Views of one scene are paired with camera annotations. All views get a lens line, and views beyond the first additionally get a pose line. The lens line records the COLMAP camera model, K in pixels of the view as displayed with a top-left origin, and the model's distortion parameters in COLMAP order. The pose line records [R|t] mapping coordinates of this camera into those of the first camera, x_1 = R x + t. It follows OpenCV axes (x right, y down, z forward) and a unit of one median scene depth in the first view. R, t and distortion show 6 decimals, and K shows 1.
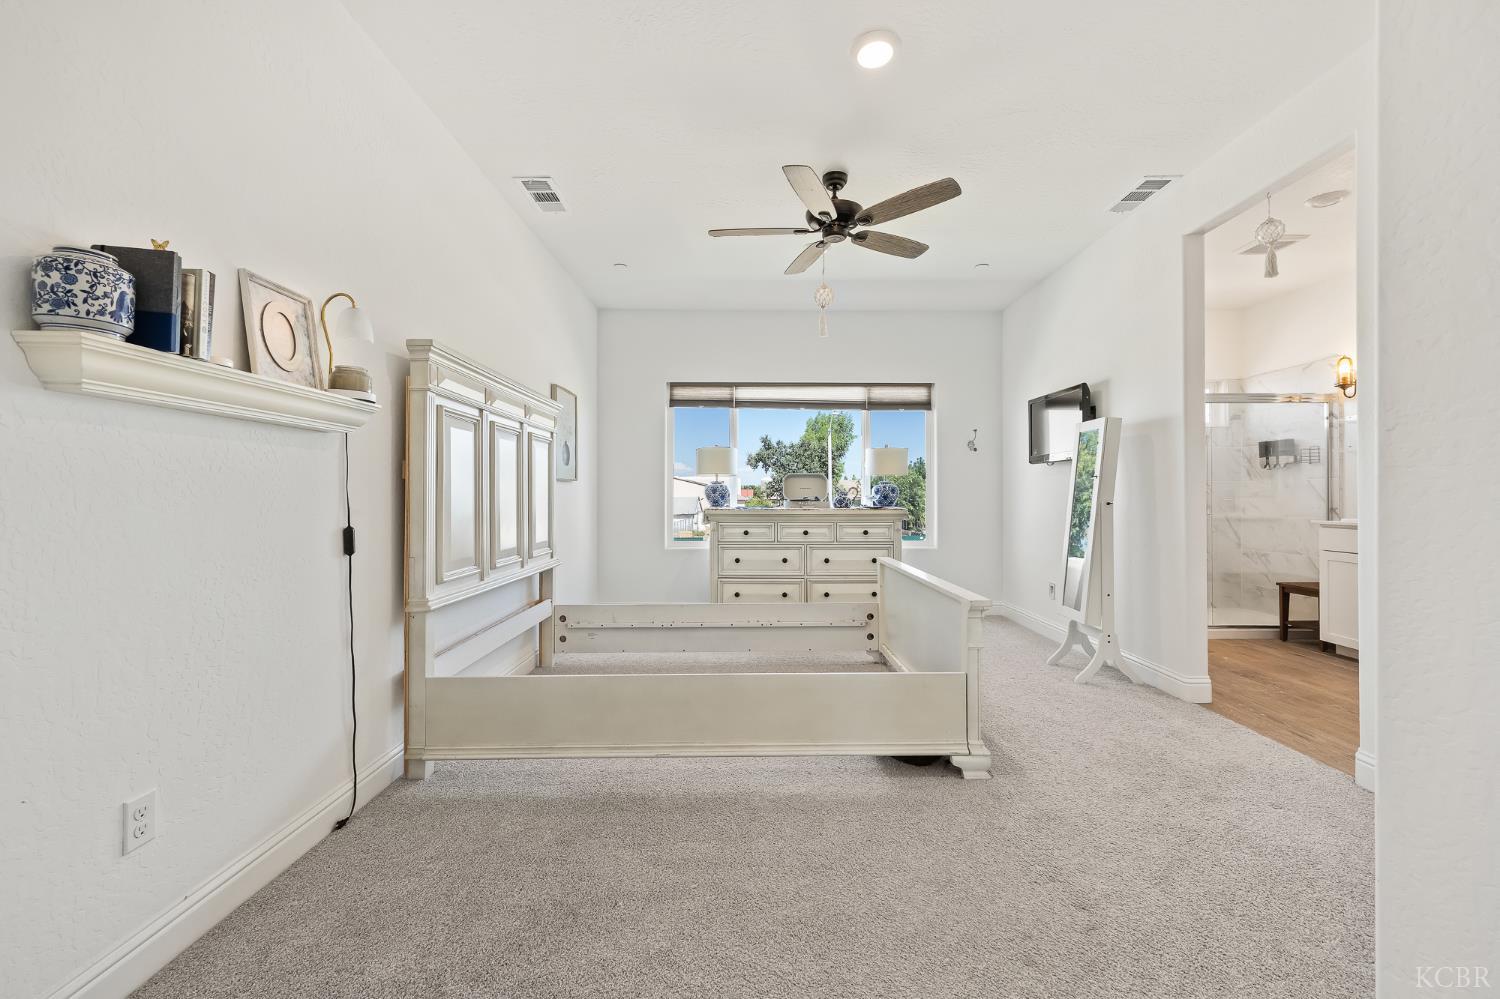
lens RADIAL K [[615.6, 0, 752.0], [0, 615.6, 493.0], [0, 0, 1]] dist [-0.001162, 0.000218]
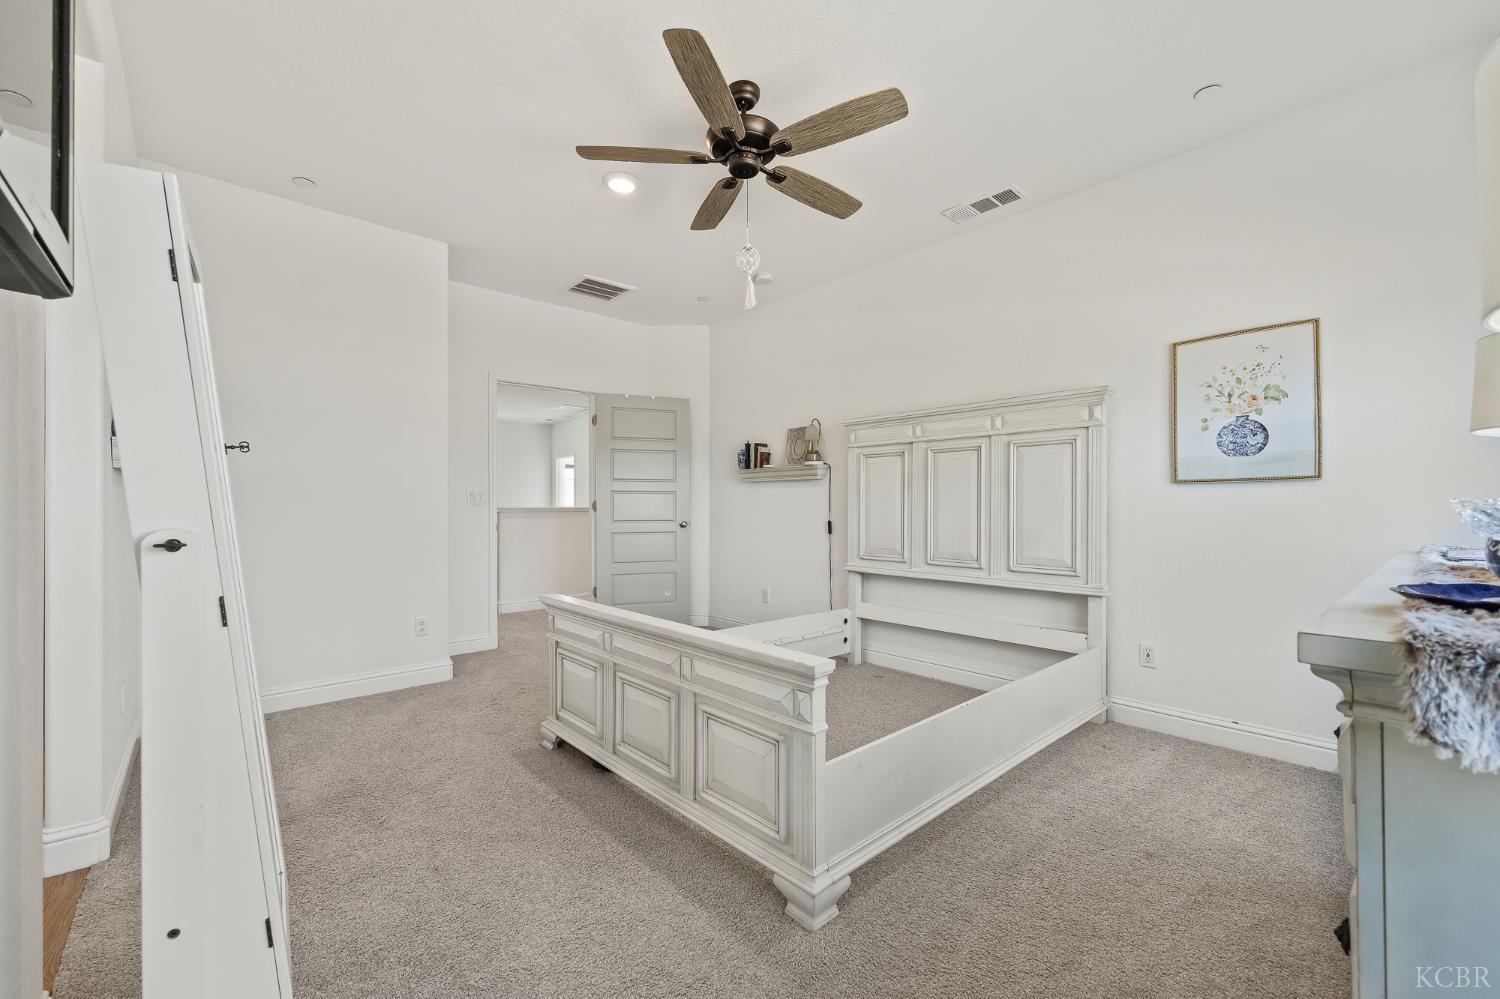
lens RADIAL K [[609.7, 0, 755.4], [0, 609.7, 506.5], [0, 0, 1]] dist [-0.001328, 0.000107]
pose [[-0.746936, 0.000362, -0.664896, 0.514622], [0.003755, 0.999986, -0.003674, 0.006195], [0.664886, -0.005241, -0.746927, 1.291784]]
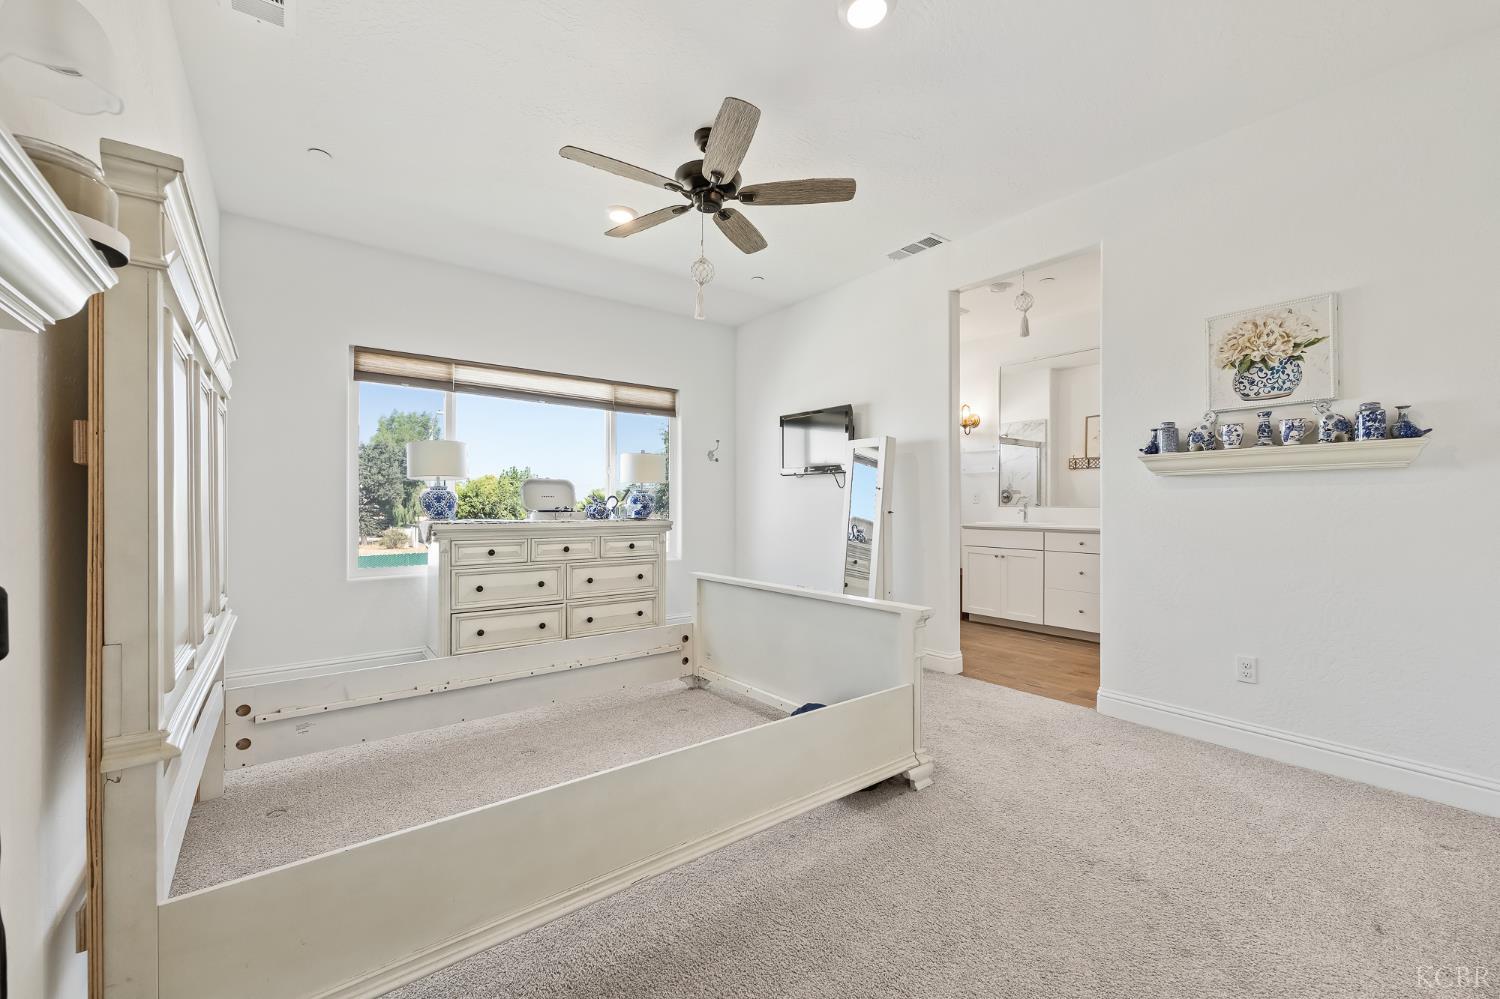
lens RADIAL K [[609.7, 0, 755.4], [0, 609.7, 506.5], [0, 0, 1]] dist [-0.001328, 0.000107]
pose [[0.793319, -0.000910, 0.608806, -0.271203], [-0.002383, 0.999987, 0.004601, 0.001910], [-0.608802, -0.005101, 0.793306, 0.226470]]
